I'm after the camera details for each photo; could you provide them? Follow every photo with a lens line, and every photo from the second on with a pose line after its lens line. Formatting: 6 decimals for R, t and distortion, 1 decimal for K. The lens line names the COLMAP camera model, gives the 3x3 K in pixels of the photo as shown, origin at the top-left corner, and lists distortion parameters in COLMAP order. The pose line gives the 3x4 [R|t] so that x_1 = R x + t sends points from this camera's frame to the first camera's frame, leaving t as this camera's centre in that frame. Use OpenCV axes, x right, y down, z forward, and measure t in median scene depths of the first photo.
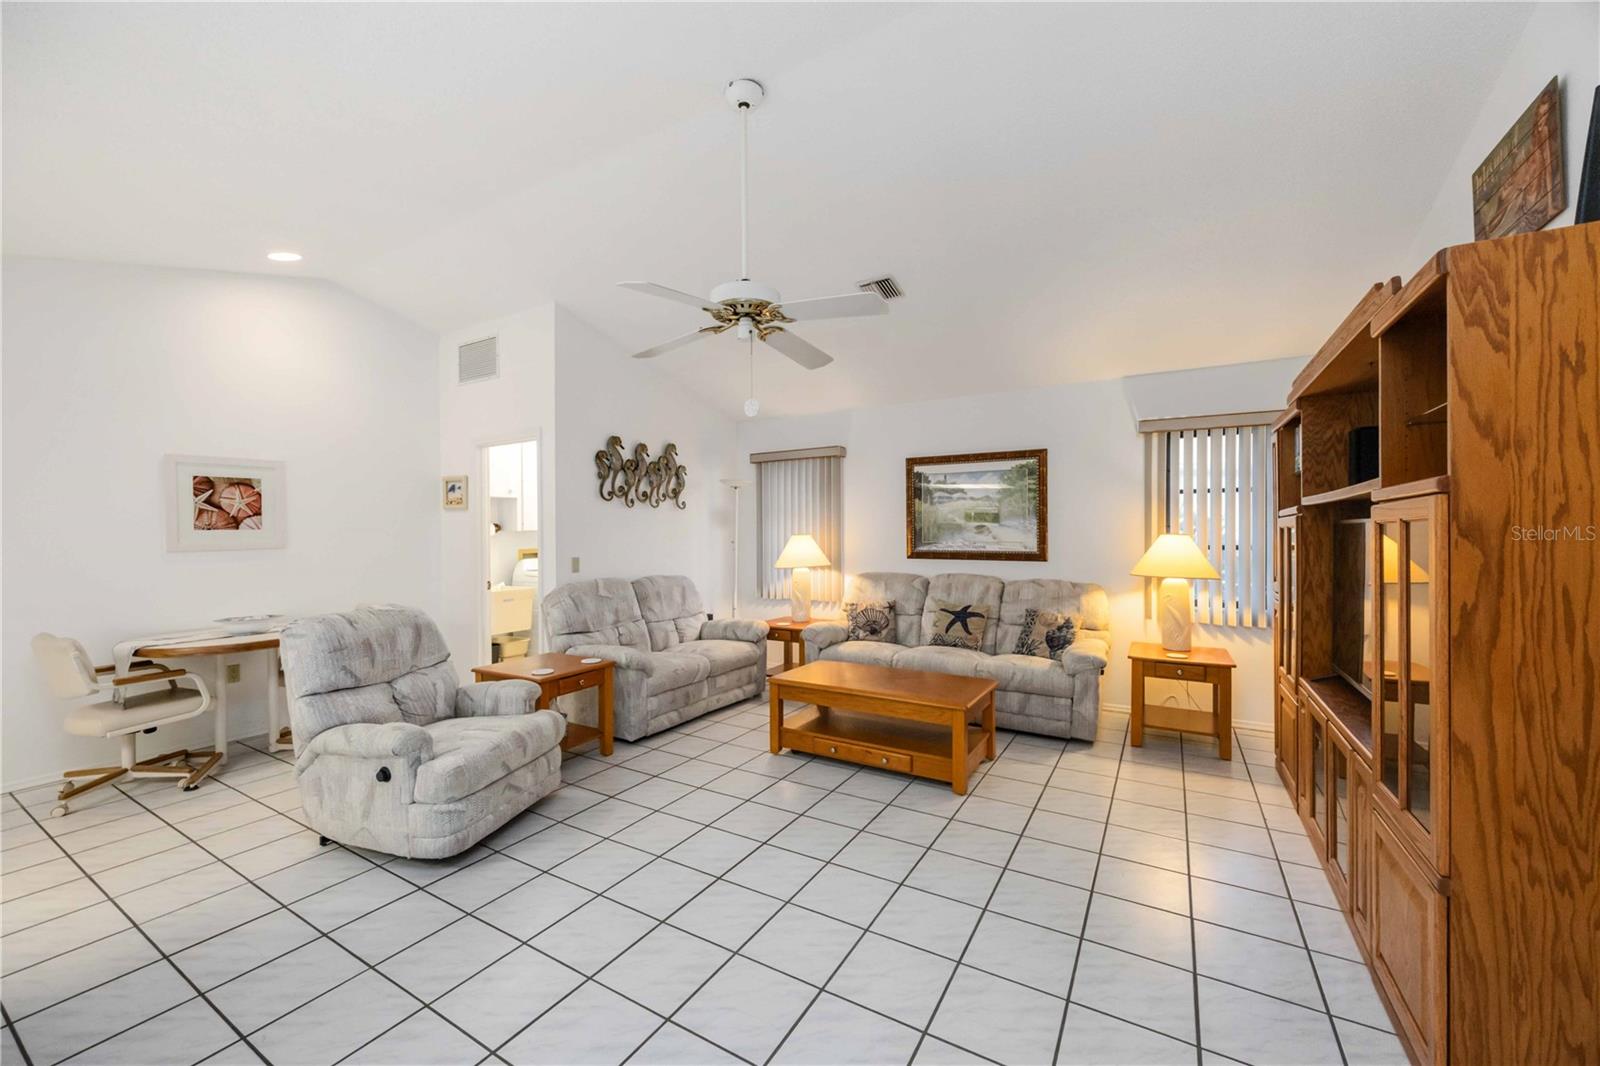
lens RADIAL K [[618.9, 0, 800.0], [0, 618.9, 533.0], [0, 0, 1]] dist [-0.011554, 0.000352]
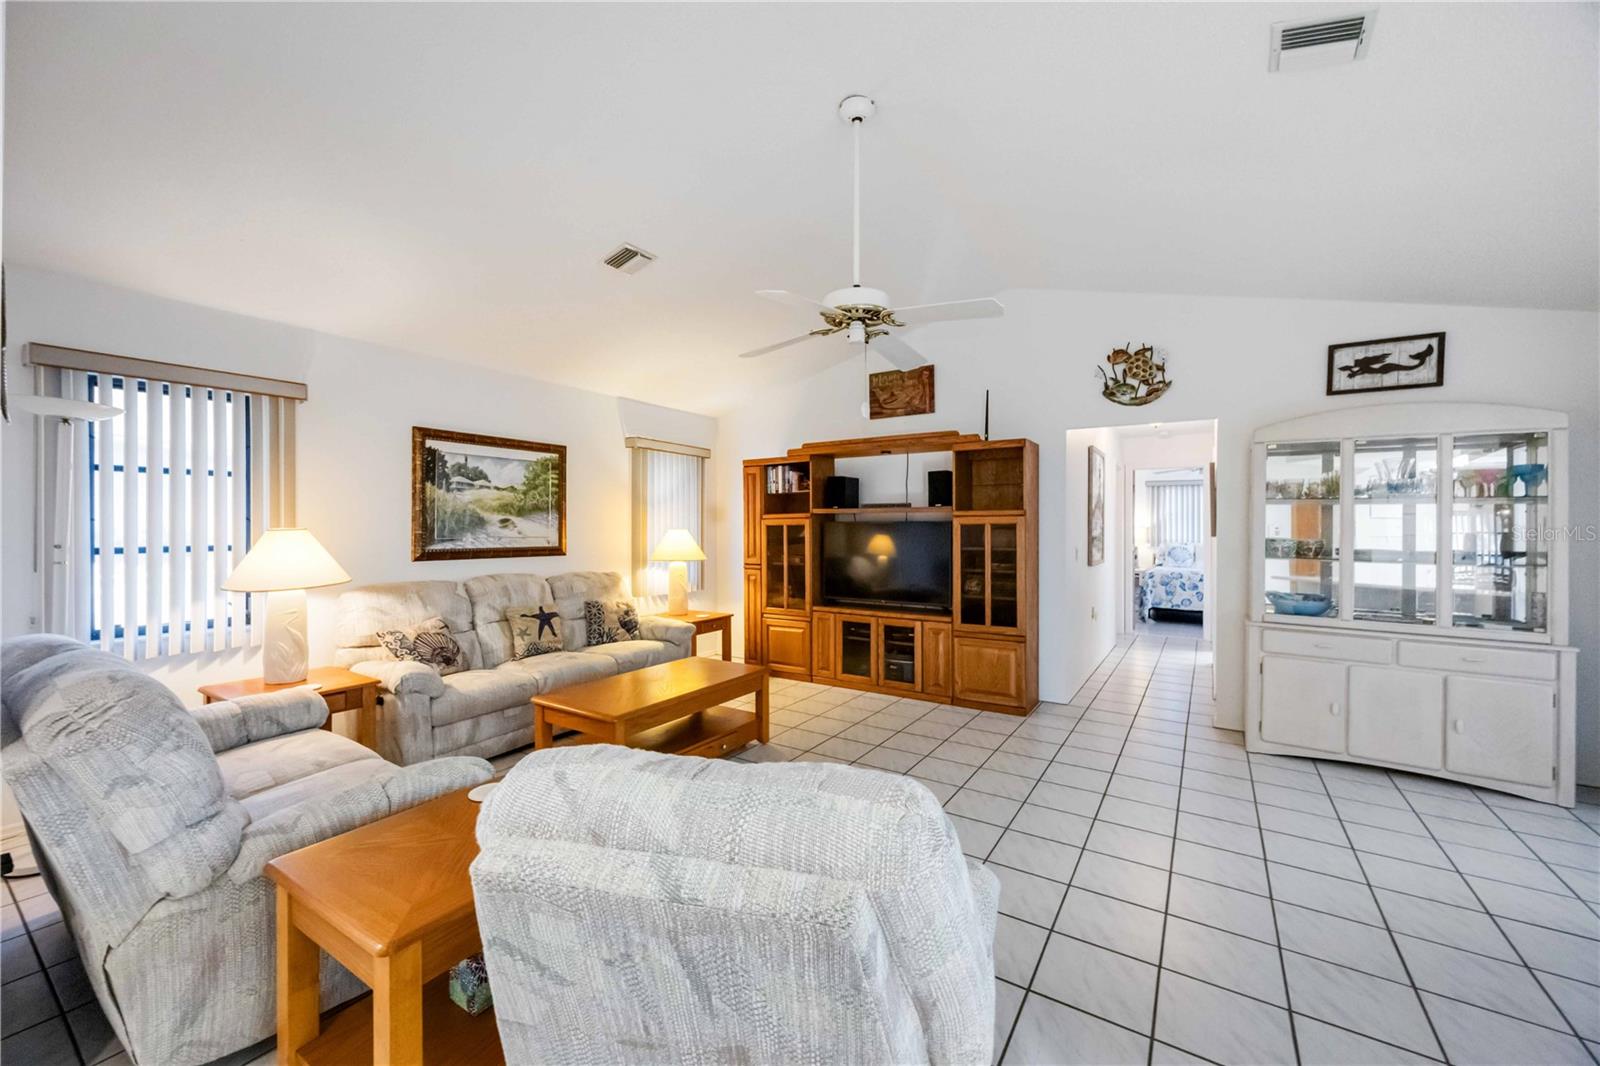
lens RADIAL K [[618.9, 0, 800.0], [0, 618.9, 533.0], [0, 0, 1]] dist [-0.011554, 0.000352]
pose [[0.051285, -0.005340, 0.998670, -0.602079], [-0.003032, 0.999980, 0.005503, 0.001747], [-0.998679, -0.003310, 0.051268, 0.552771]]
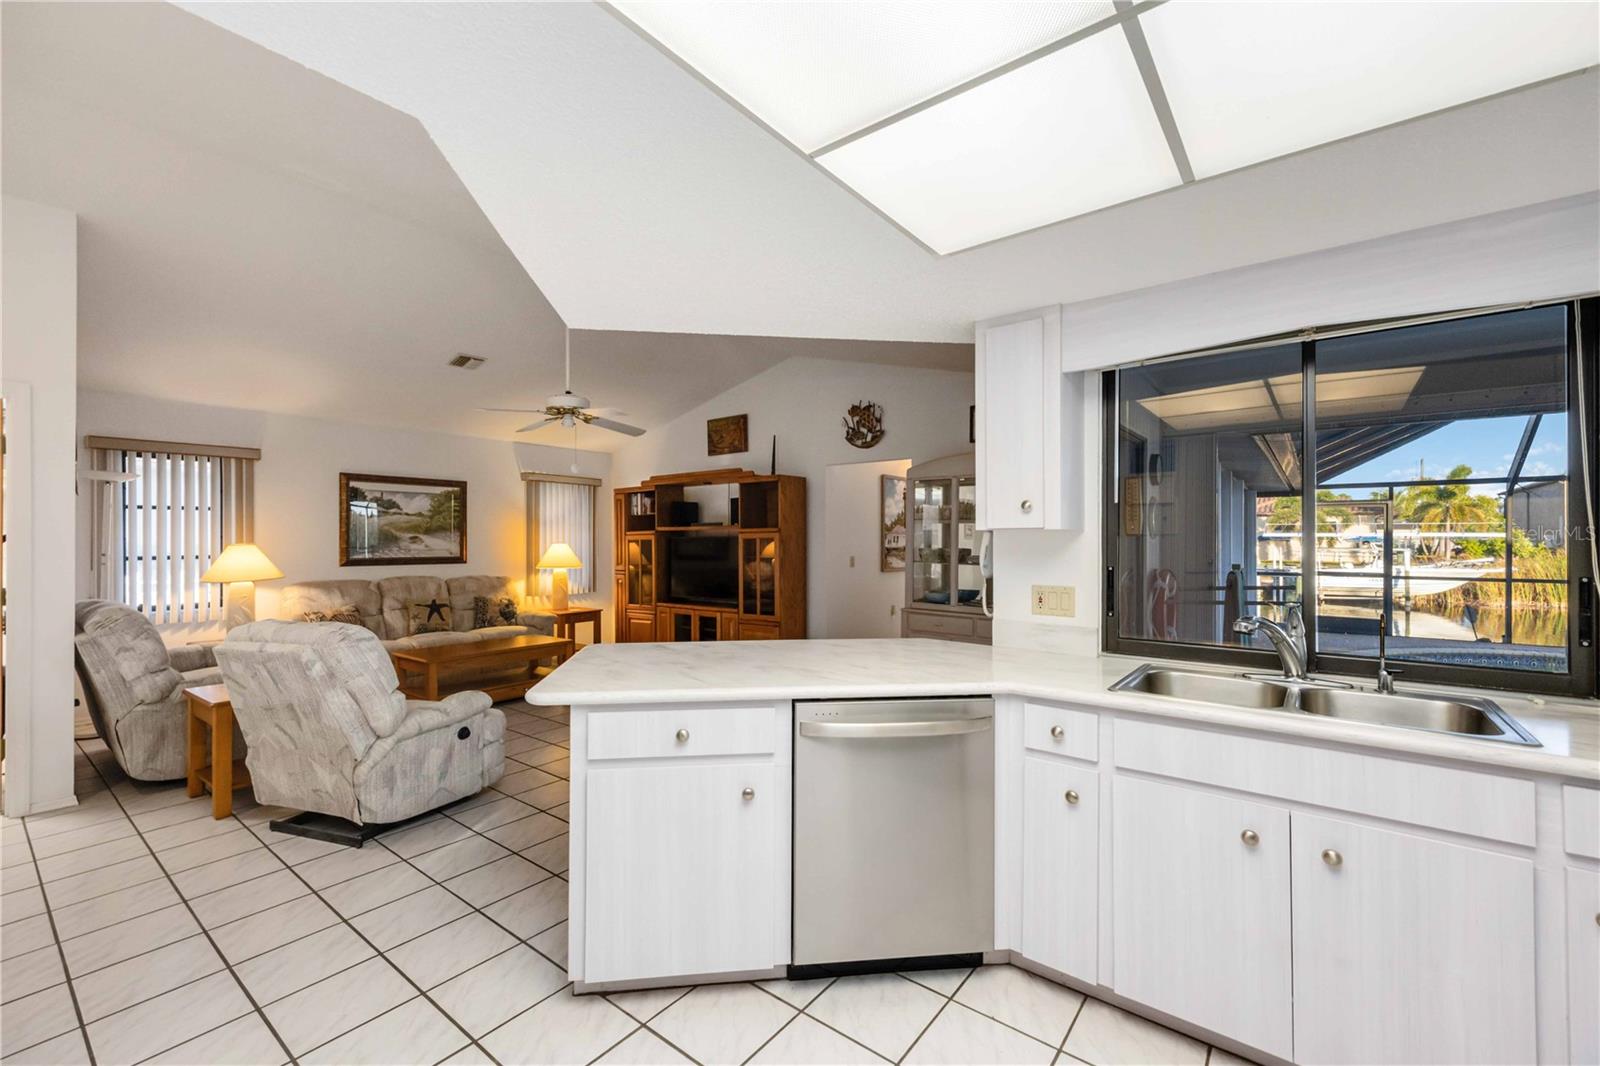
lens RADIAL K [[656.7, 0, 809.0], [0, 656.7, 544.3], [0, 0, 1]] dist [0.002205, -0.000103]
pose [[0.123322, -0.002678, 0.992363, -0.947158], [0.001662, 0.999996, 0.002492, 0.001297], [-0.992365, 0.001342, 0.123326, 0.063875]]
